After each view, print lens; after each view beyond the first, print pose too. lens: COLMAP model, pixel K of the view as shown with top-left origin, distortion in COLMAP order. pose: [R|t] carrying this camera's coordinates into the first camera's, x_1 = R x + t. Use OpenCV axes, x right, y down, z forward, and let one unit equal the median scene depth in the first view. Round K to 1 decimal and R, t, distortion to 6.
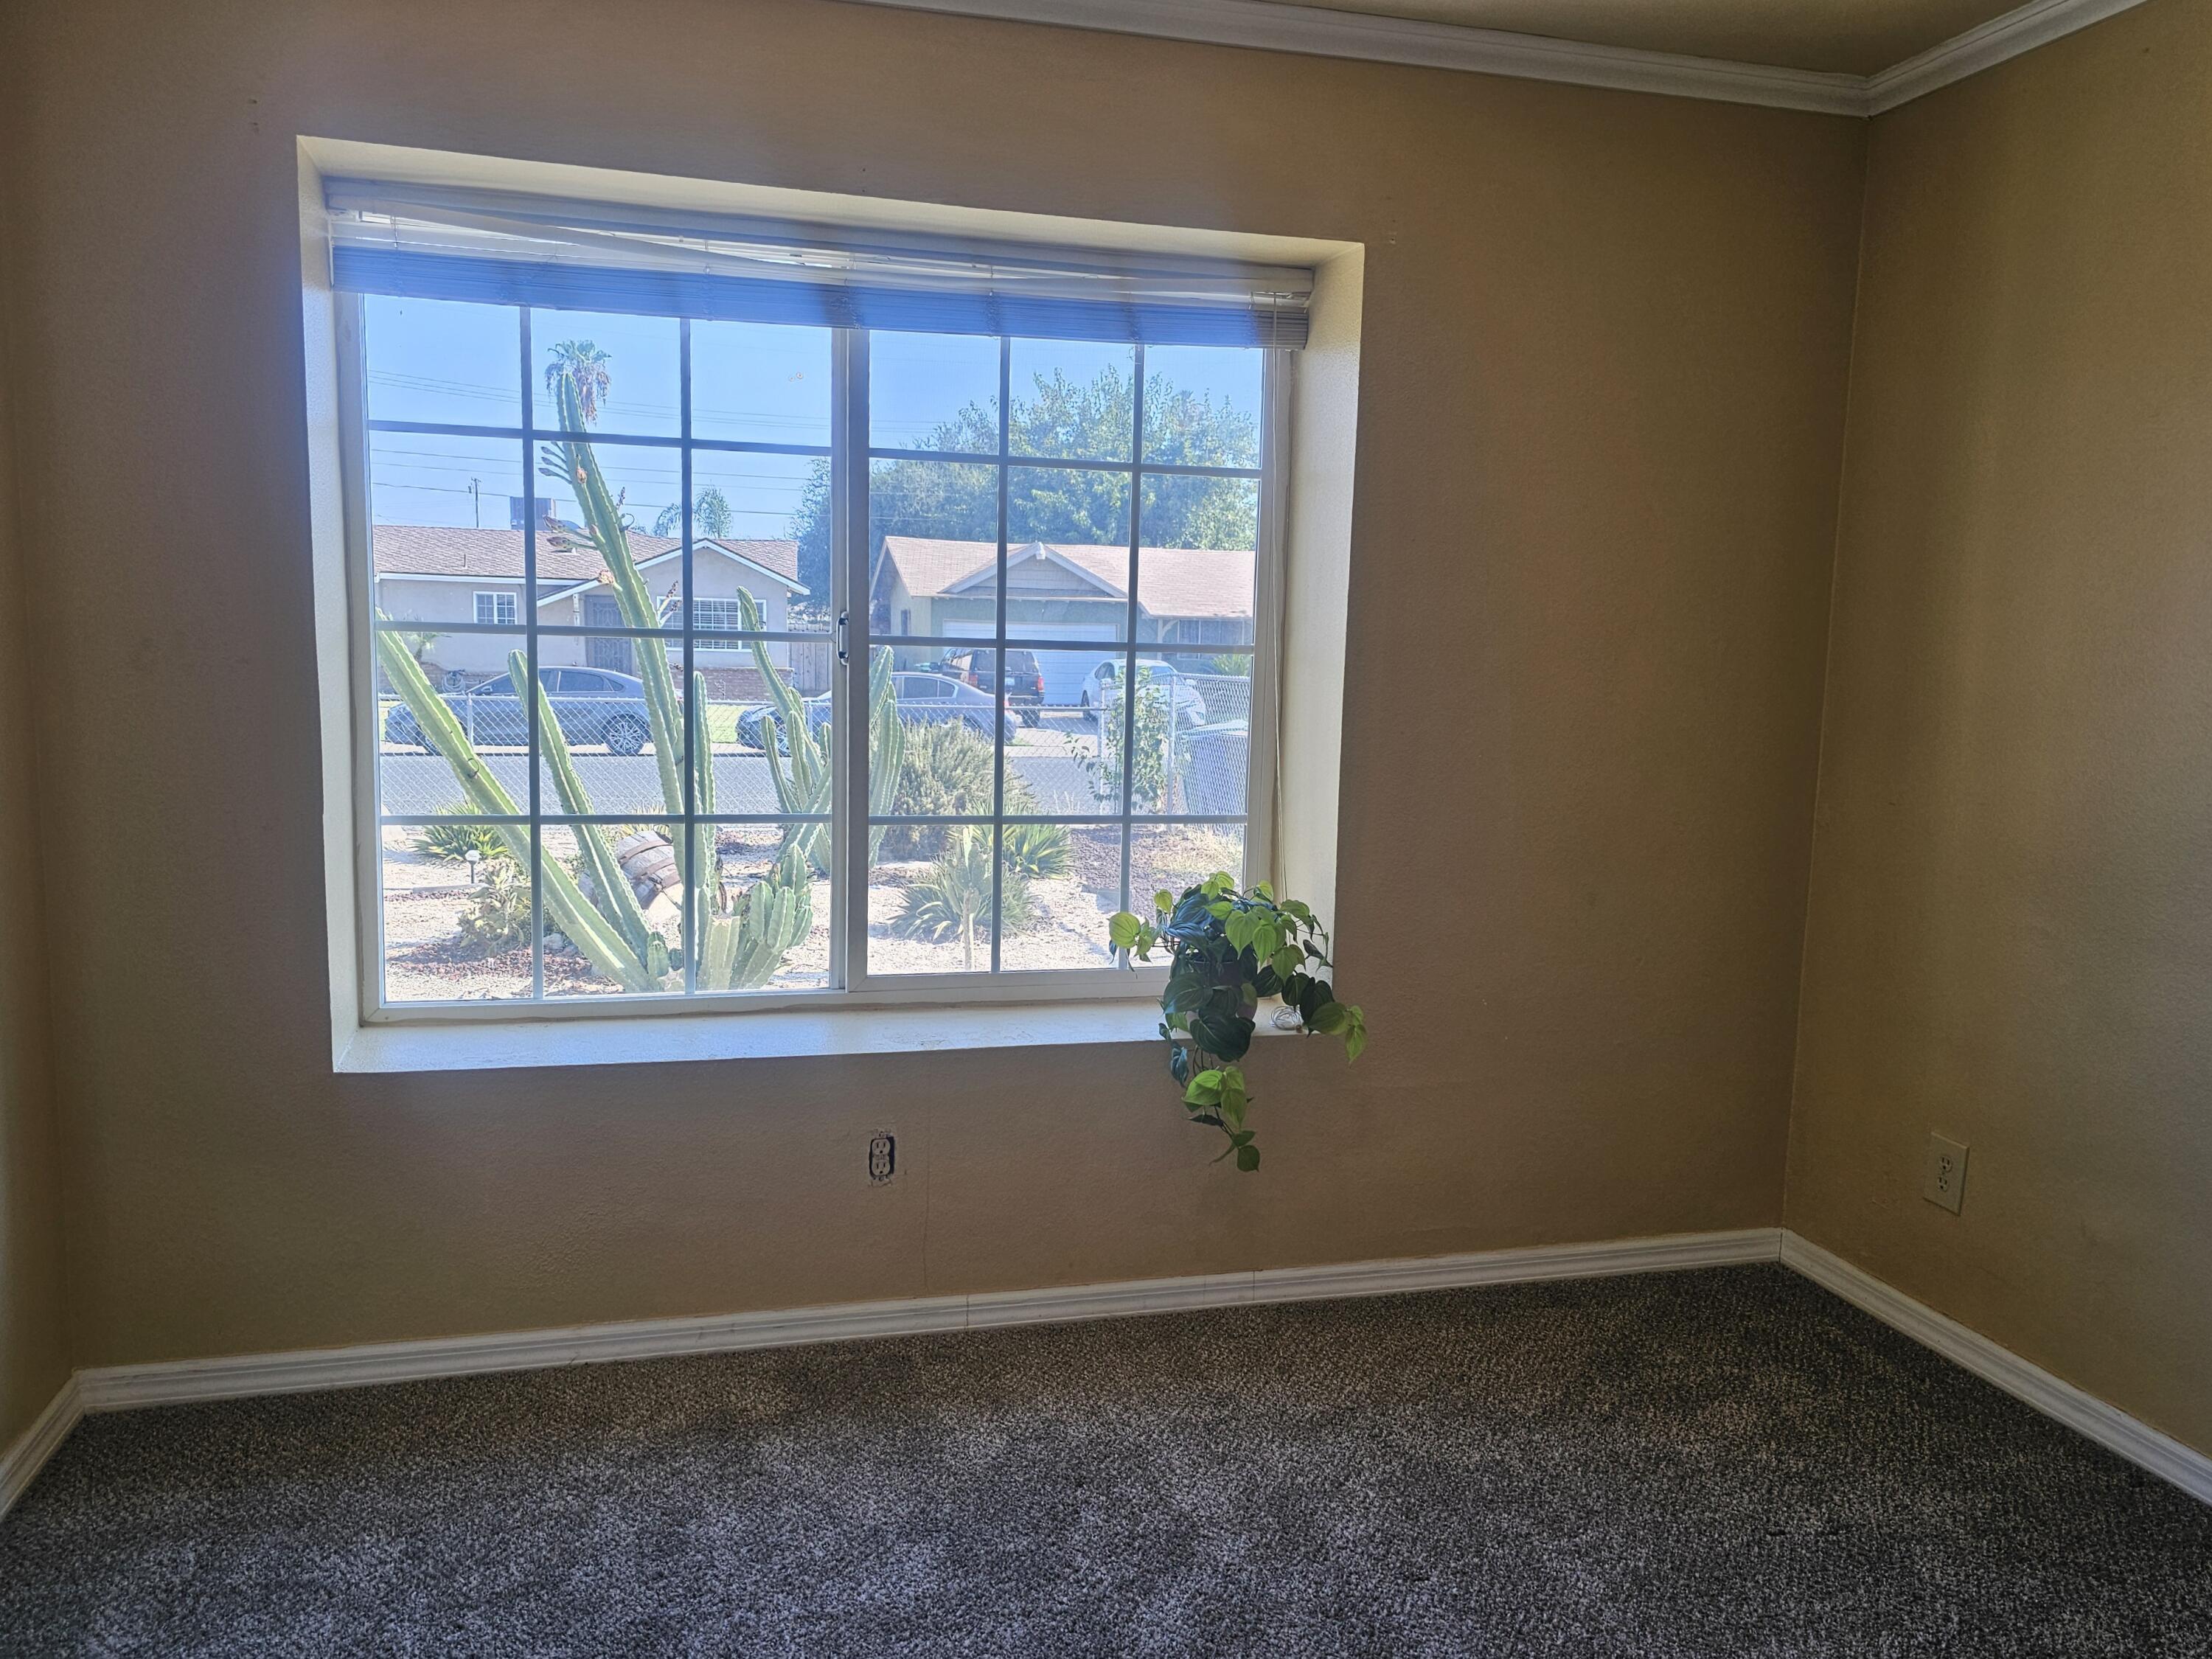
lens RADIAL K [[1539.1, 0, 1100.0], [0, 1539.1, 824.6], [0, 0, 1]] dist [0.067383, -0.077232]
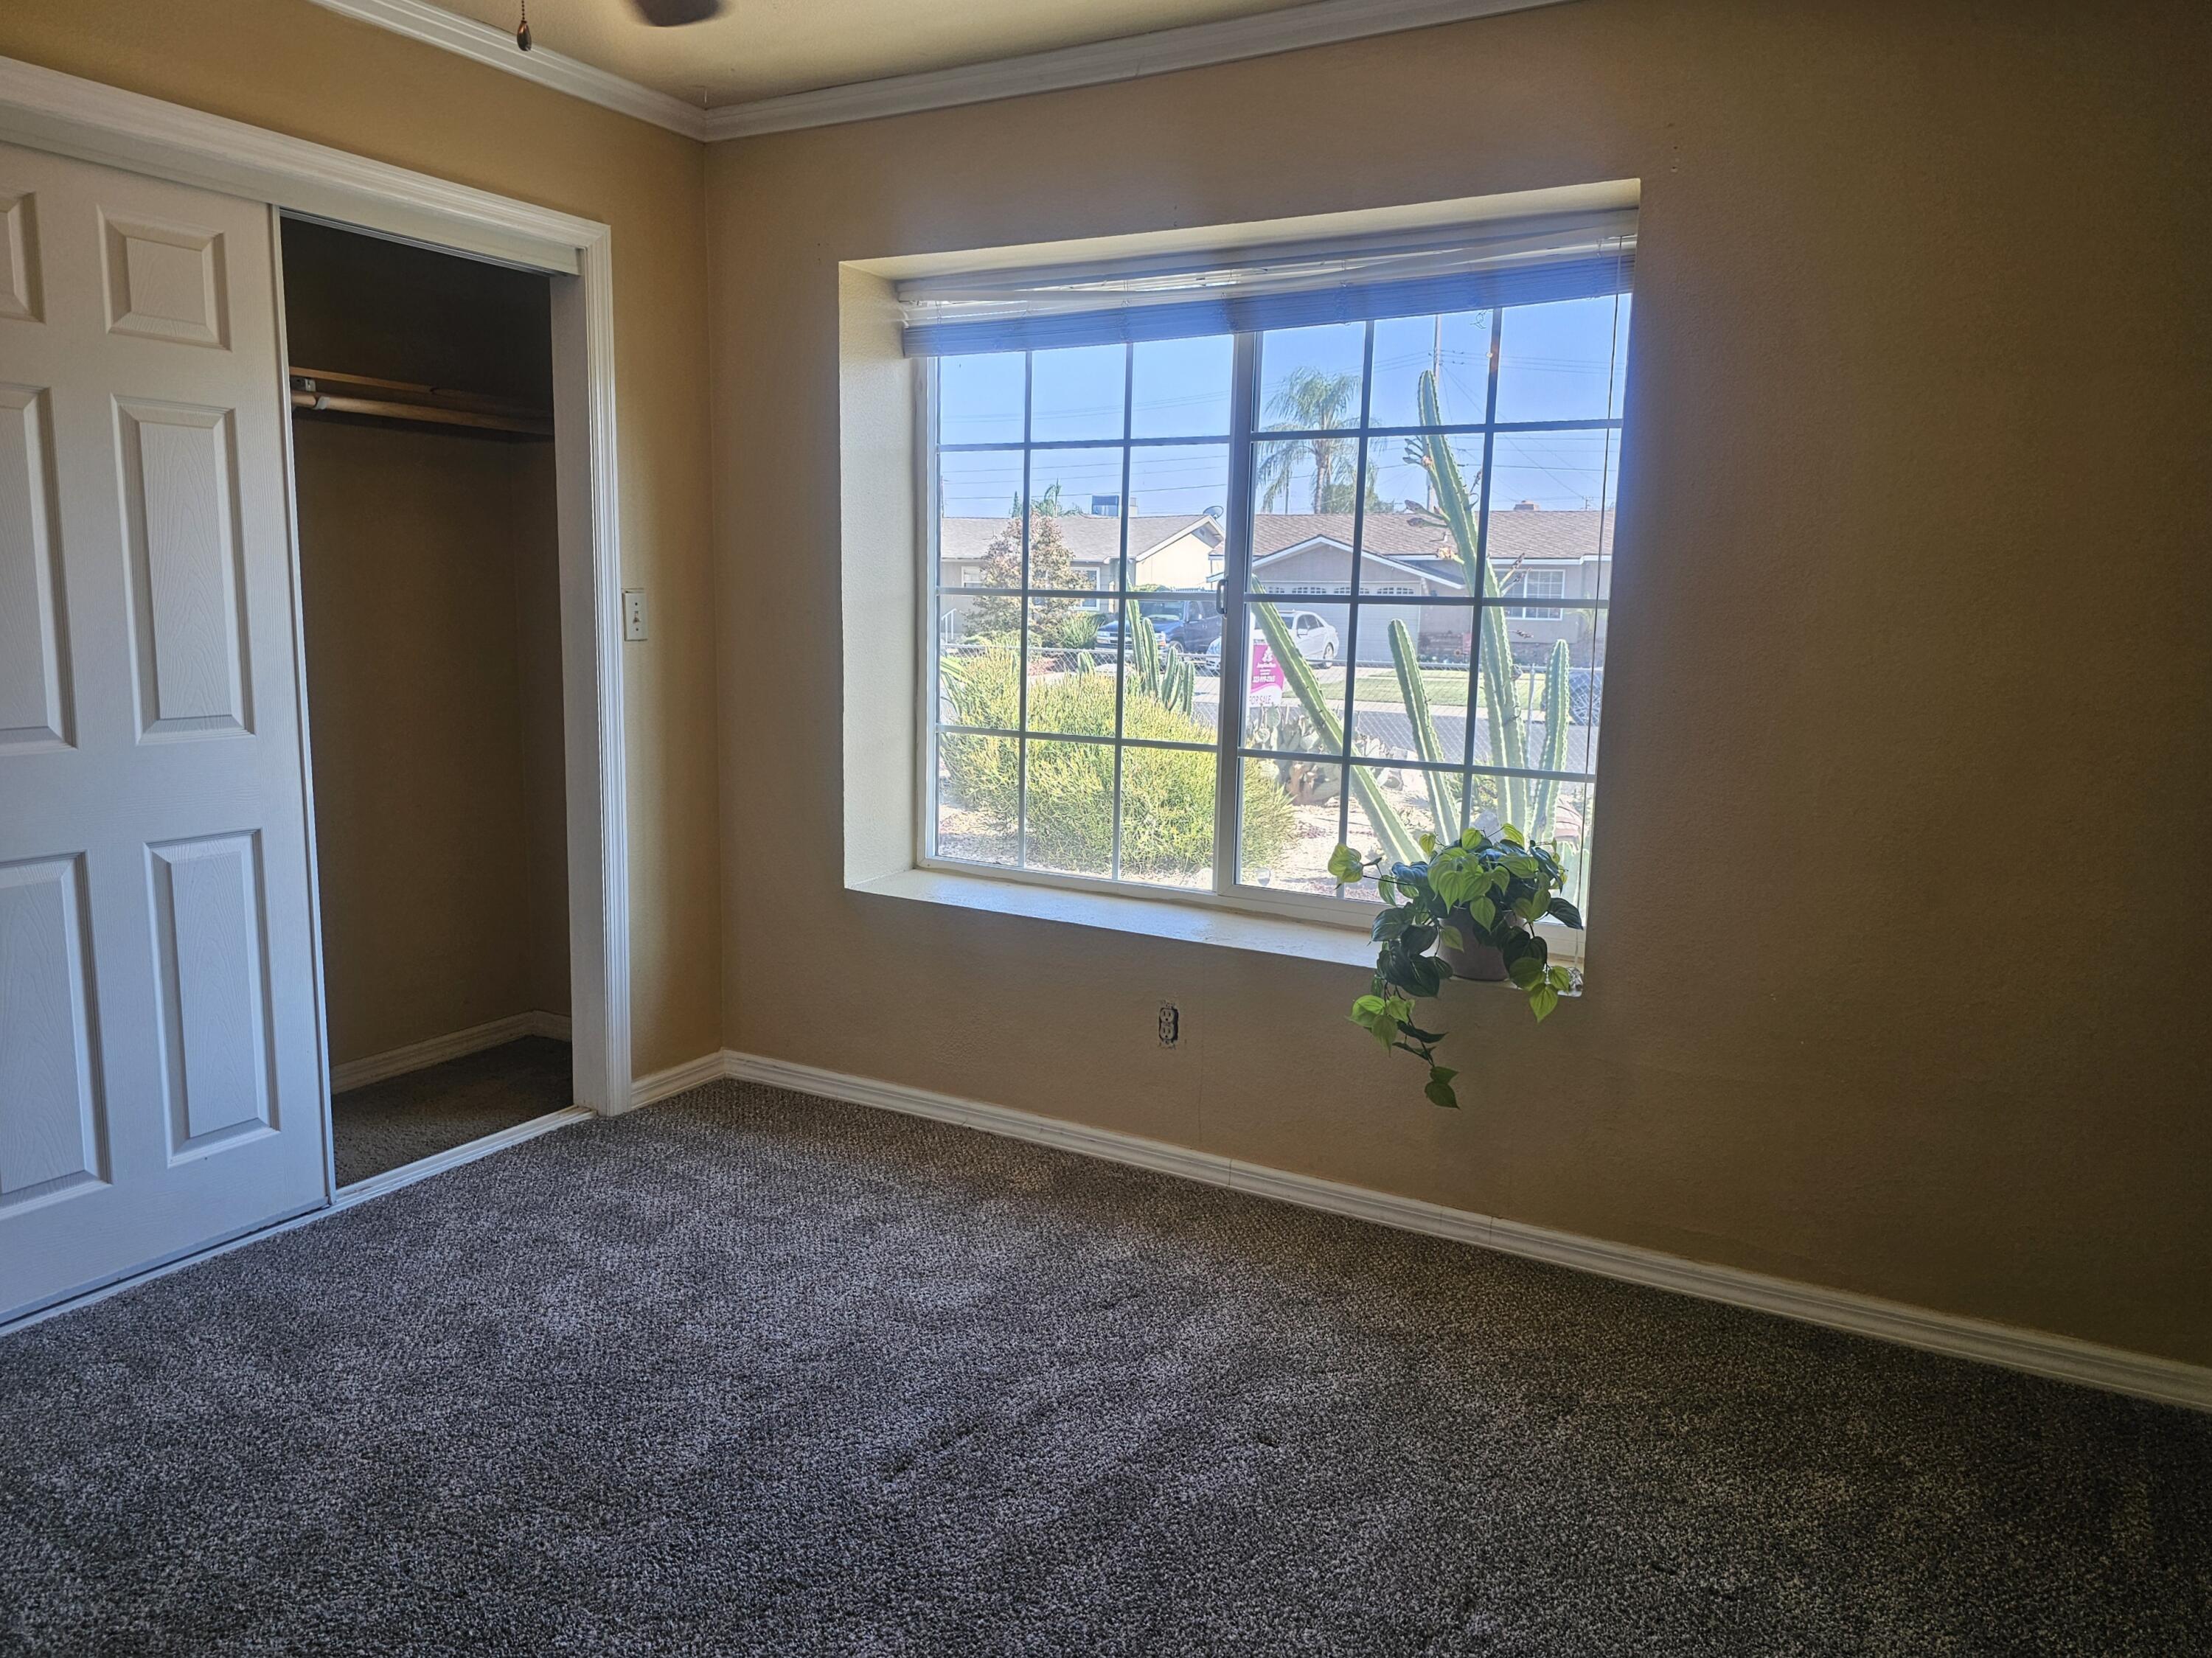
lens RADIAL K [[1504.8, 0, 1101.1], [0, 1504.8, 817.8], [0, 0, 1]] dist [0.058994, -0.070927]
pose [[0.728714, 0.093202, -0.678447, 0.606718], [-0.085981, 0.995308, 0.044379, 0.006104], [0.679400, 0.025994, 0.733308, 0.095457]]
